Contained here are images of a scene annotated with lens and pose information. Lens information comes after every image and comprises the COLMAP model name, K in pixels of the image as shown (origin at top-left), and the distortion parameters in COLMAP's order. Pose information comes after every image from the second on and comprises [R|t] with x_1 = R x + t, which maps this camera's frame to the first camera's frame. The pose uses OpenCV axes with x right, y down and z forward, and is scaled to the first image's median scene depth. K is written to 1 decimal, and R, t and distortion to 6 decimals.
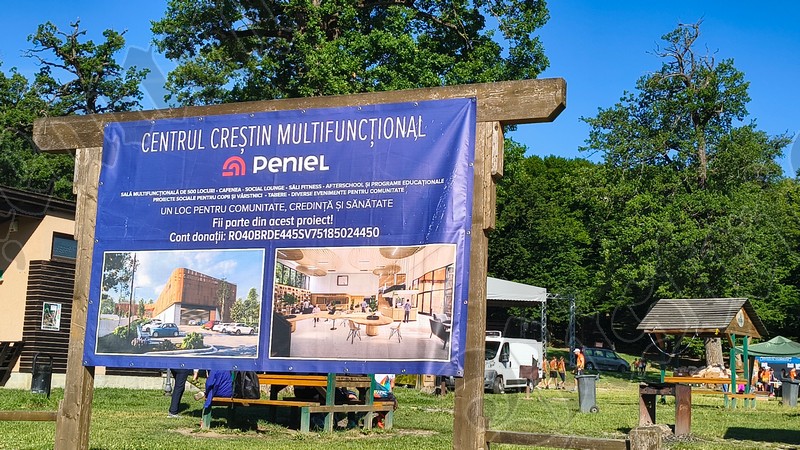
lens RADIAL K [[1051.9, 0, 400.0], [0, 1051.9, 225.0], [0, 0, 1]] dist [0.309384, -2.182795]
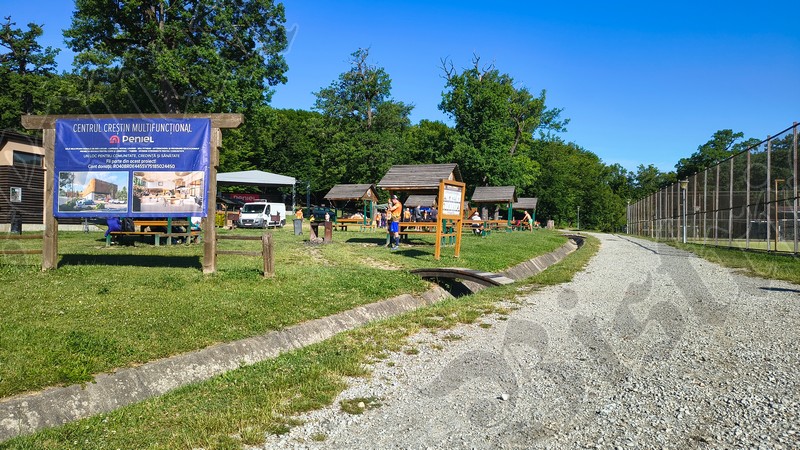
lens RADIAL K [[558.1, 0, 405.1], [0, 558.1, 217.1], [0, 0, 1]] dist [0.075410, -0.078174]
pose [[0.953230, -0.019757, 0.301601, 0.048276], [-0.020607, 0.991291, 0.130066, -0.029710], [-0.301544, -0.130197, 0.944521, -0.266109]]
